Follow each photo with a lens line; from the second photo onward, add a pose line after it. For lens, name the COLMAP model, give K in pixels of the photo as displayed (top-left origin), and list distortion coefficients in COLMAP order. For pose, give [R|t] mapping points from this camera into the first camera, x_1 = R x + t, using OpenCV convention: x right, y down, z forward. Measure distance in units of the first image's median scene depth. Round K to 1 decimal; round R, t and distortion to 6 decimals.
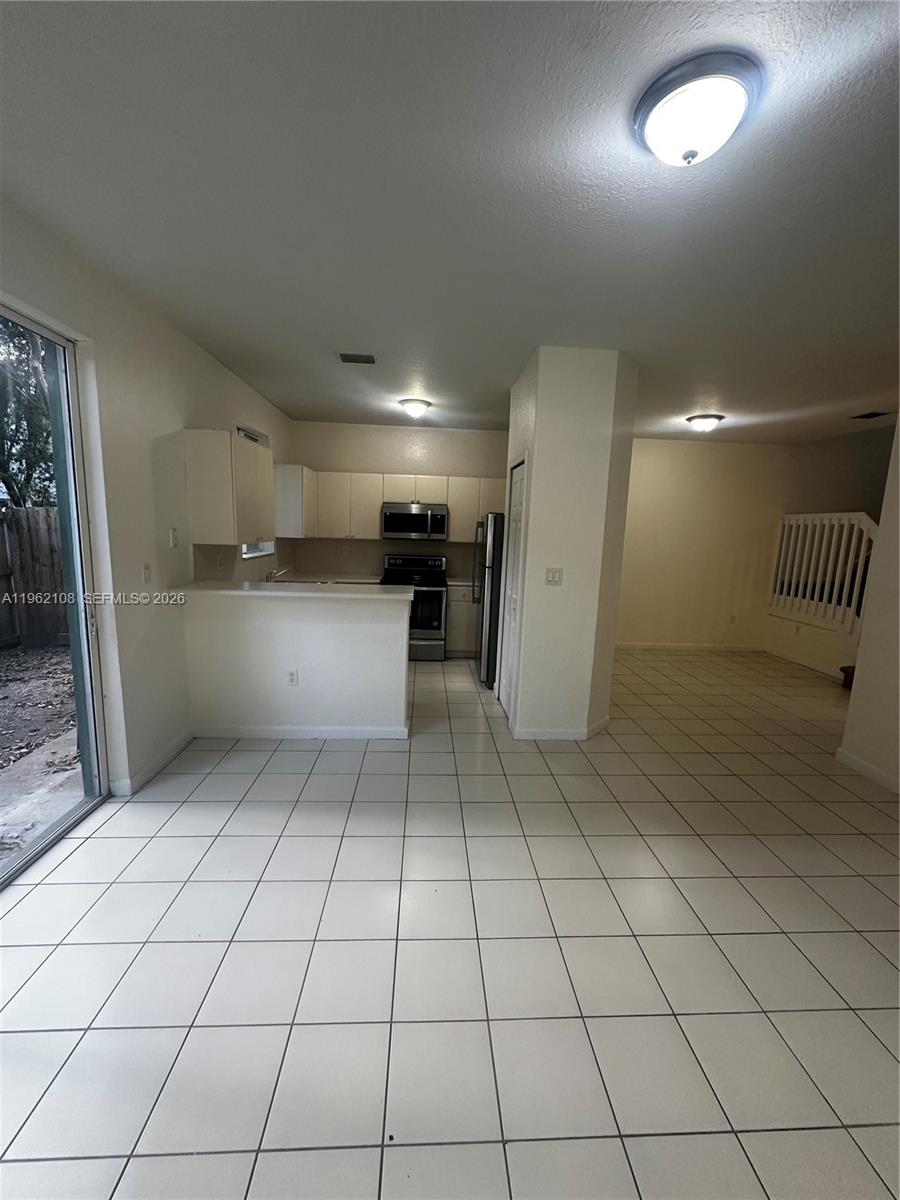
lens RADIAL K [[477.7, 0, 452.0], [0, 477.7, 601.5], [0, 0, 1]] dist [-0.002719, 0.000725]
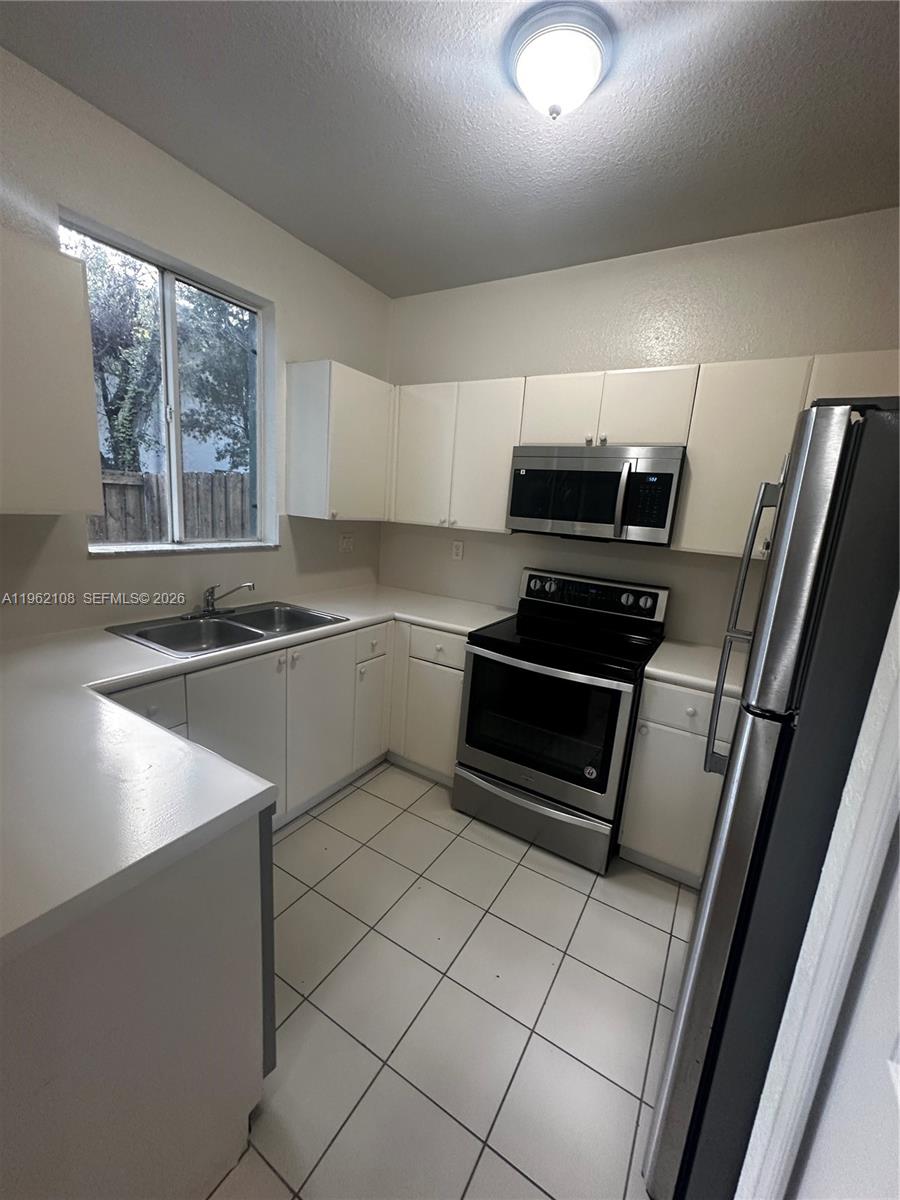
lens RADIAL K [[477.7, 0, 452.0], [0, 477.7, 601.5], [0, 0, 1]] dist [-0.002719, 0.000725]
pose [[0.823850, 0.137563, -0.549862, 0.057813], [-0.131744, 0.990007, 0.050287, -0.084218], [0.551285, 0.031012, 0.833741, 0.618033]]
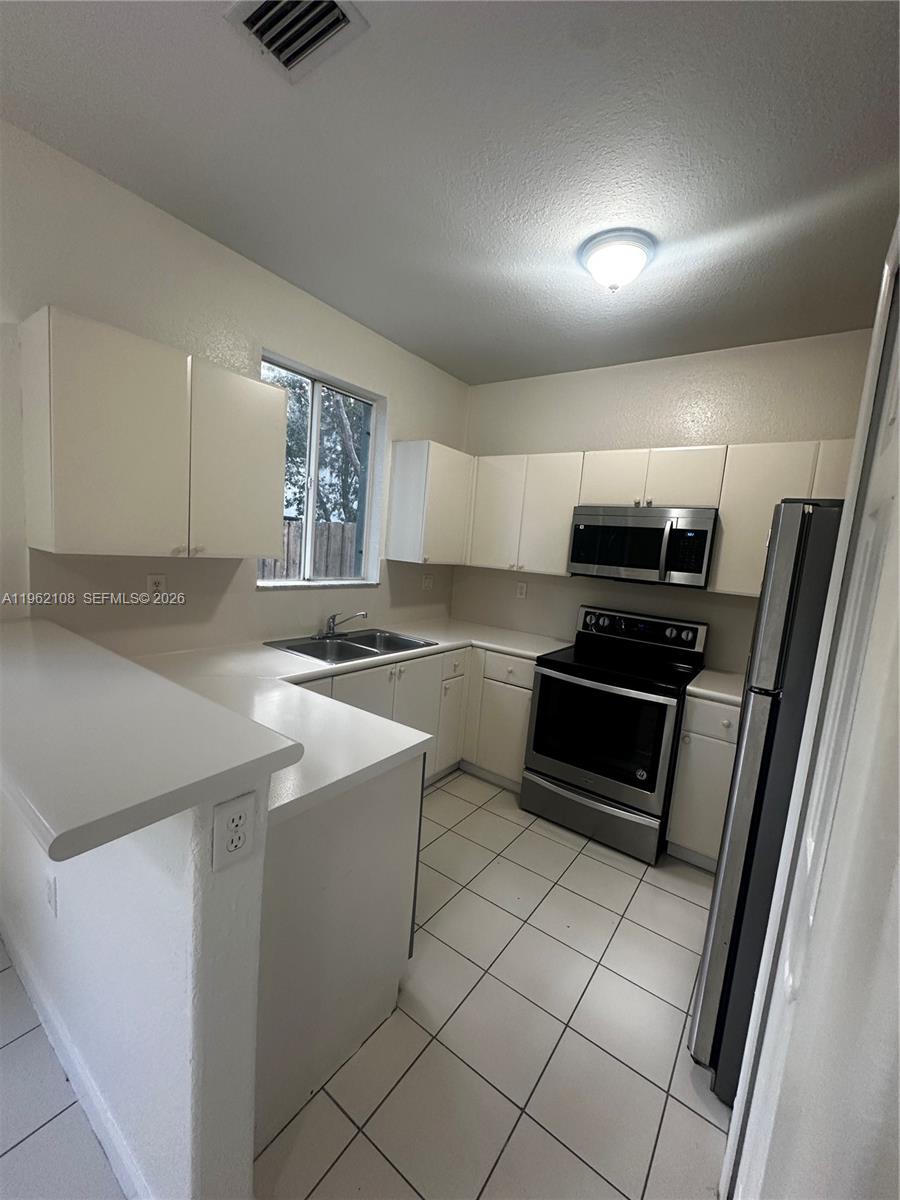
lens RADIAL K [[477.7, 0, 452.0], [0, 477.7, 601.5], [0, 0, 1]] dist [-0.002719, 0.000725]
pose [[0.774022, 0.102582, -0.624793, 0.084180], [-0.151881, 0.988058, -0.025934, -0.070063], [0.614672, 0.114968, 0.780360, 0.521360]]
